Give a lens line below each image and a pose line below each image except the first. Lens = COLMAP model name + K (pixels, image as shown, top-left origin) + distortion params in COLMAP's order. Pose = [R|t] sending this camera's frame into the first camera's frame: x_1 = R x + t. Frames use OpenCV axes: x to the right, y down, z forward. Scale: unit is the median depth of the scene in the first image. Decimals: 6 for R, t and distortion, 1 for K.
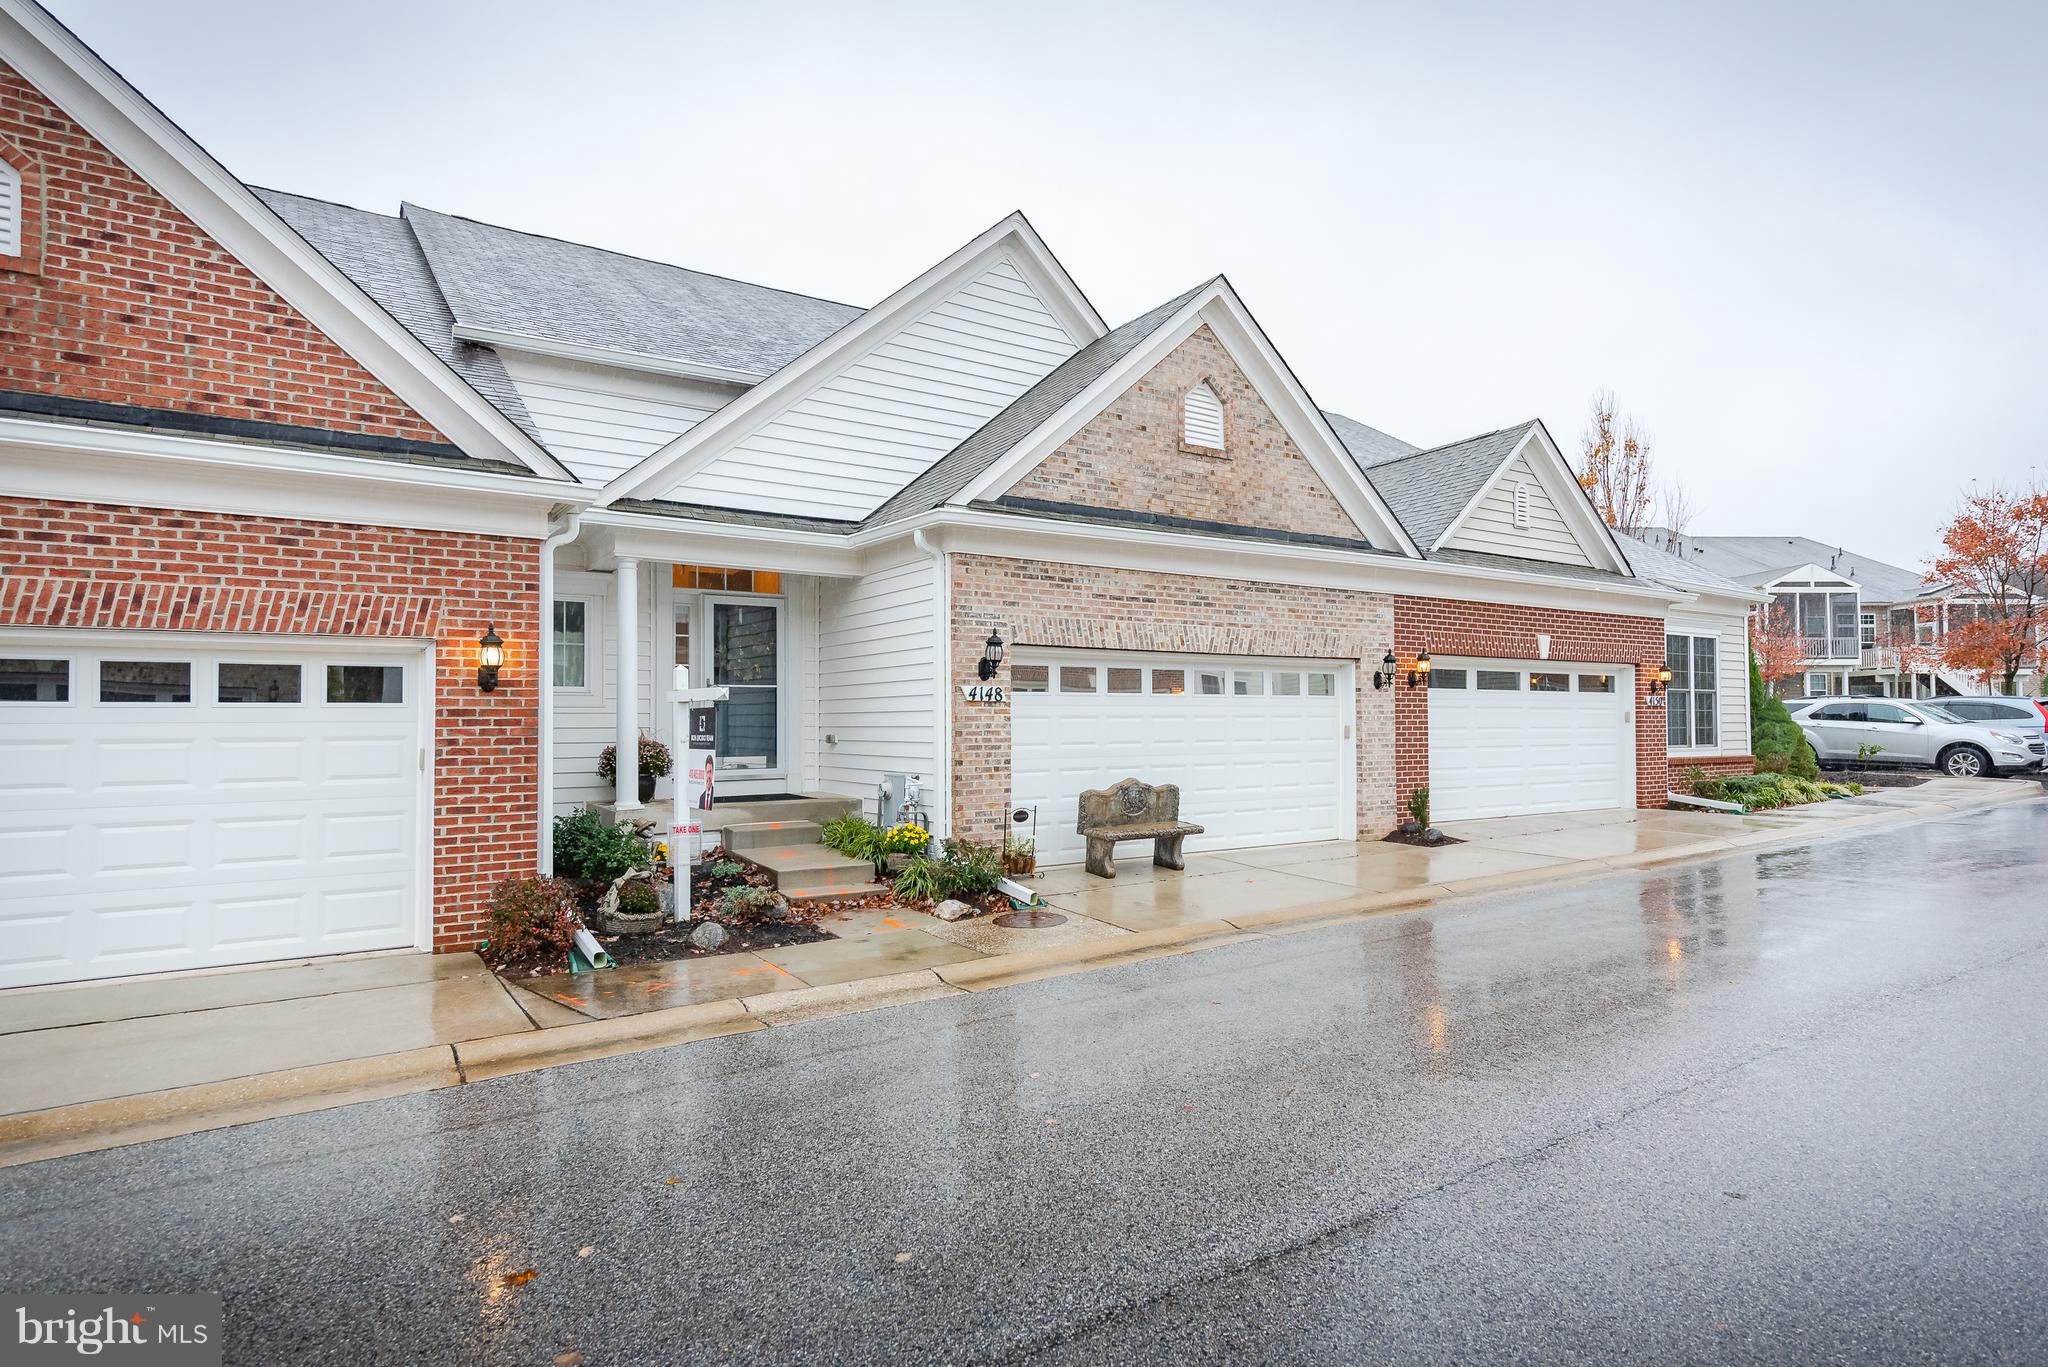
lens RADIAL K [[1024.3, 0, 1018.5], [0, 1024.3, 695.9], [0, 0, 1]] dist [0.003346, 0.000138]
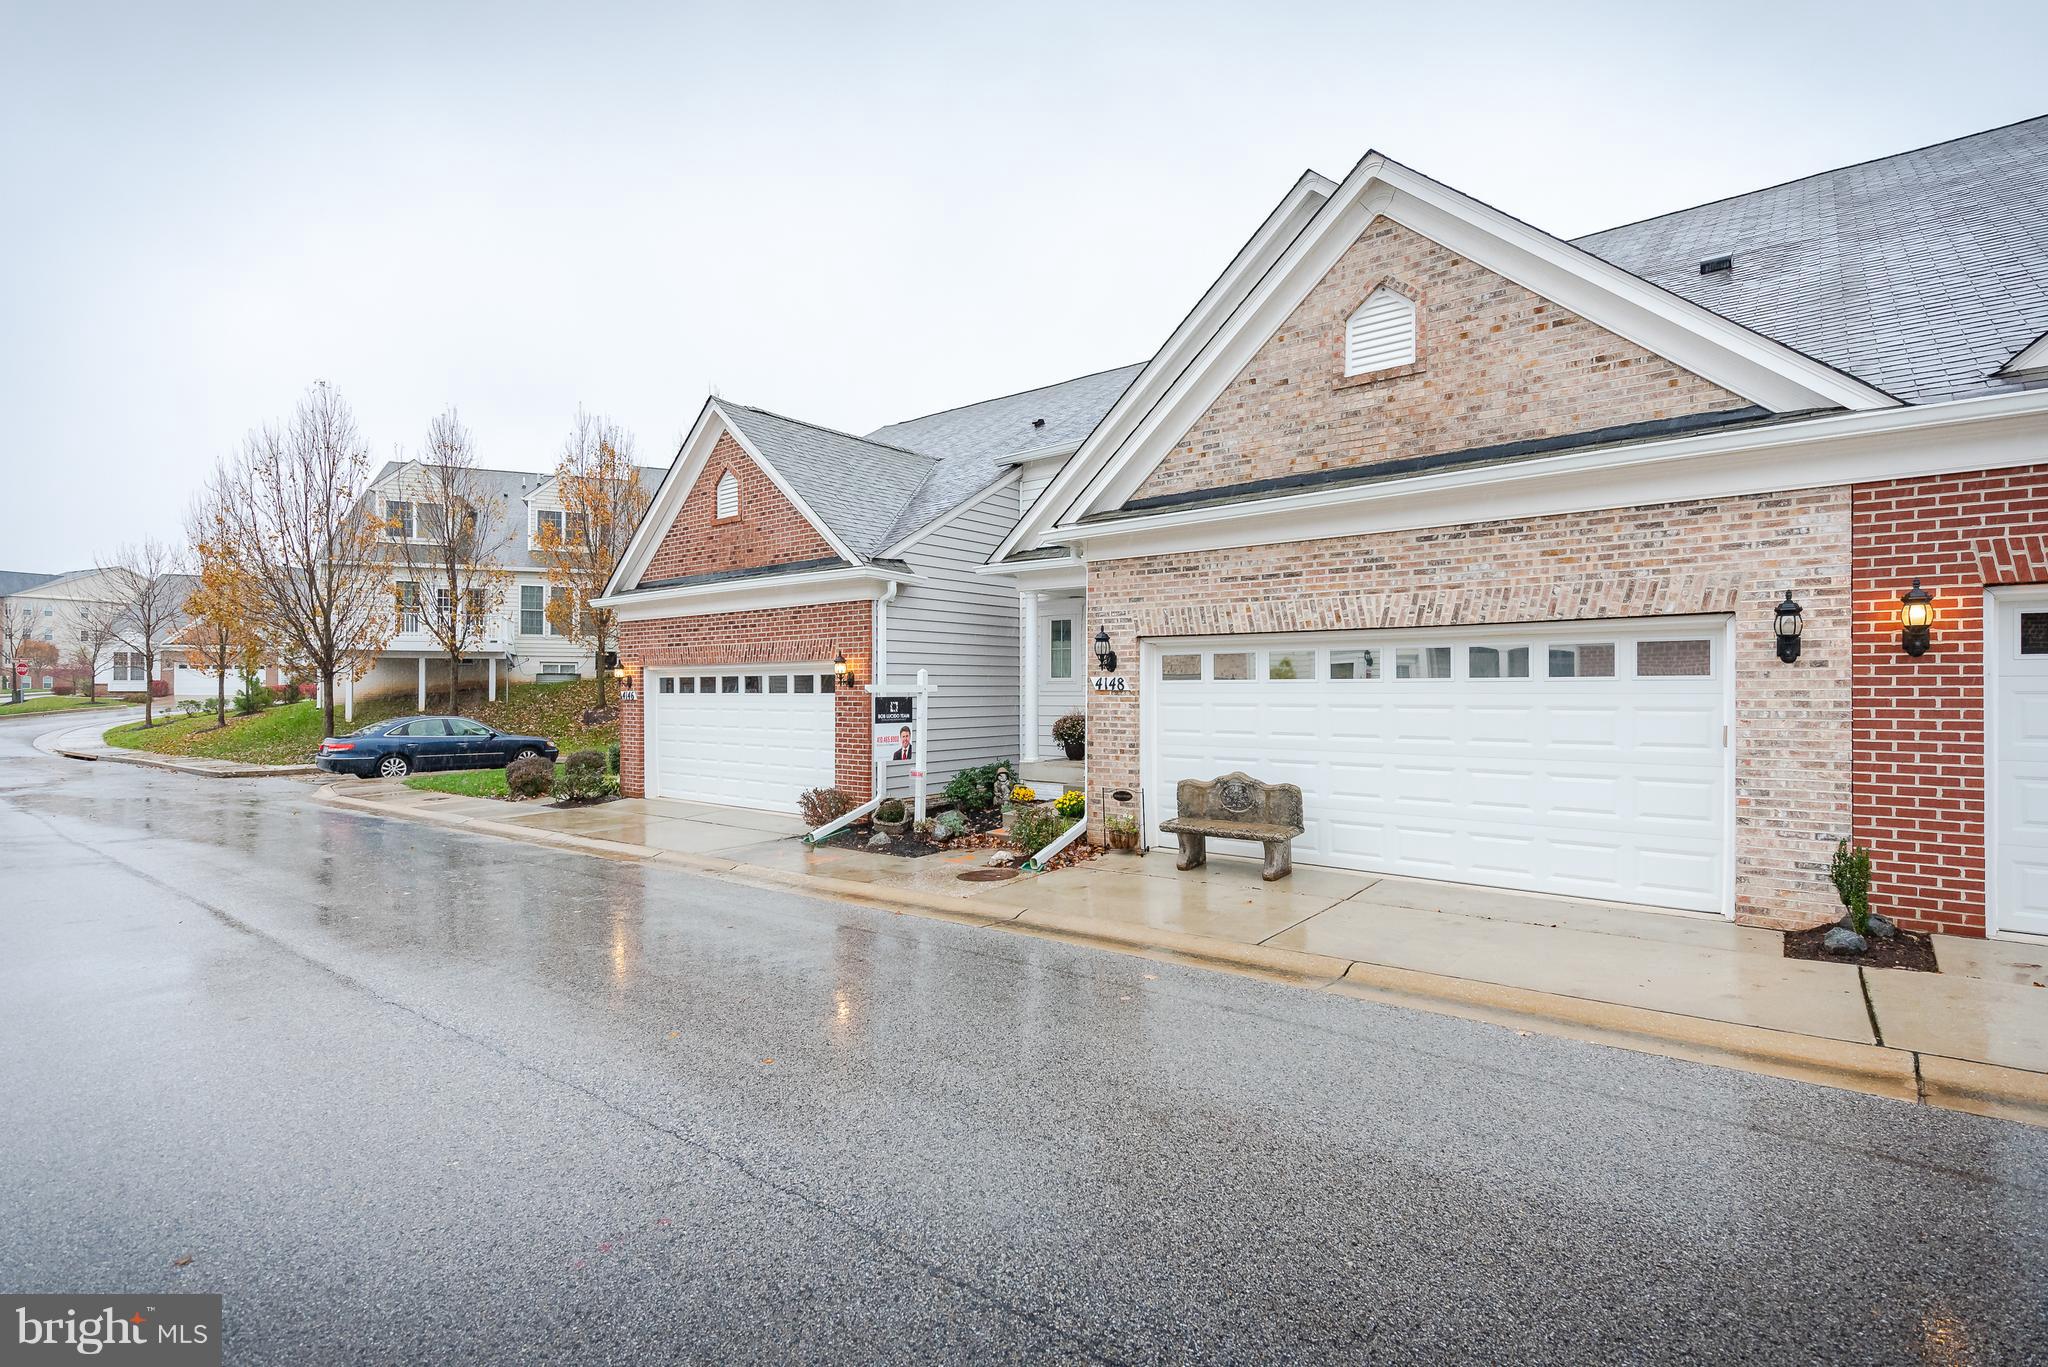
lens RADIAL K [[969.6, 0, 1017.1], [0, 969.6, 683.2], [0, 0, 1]] dist [-0.000150, -0.000172]
pose [[0.317962, -0.003503, -0.948097, 0.861856], [0.020560, 0.999783, 0.003201, -0.007351], [0.947880, -0.020511, 0.317966, 0.516936]]
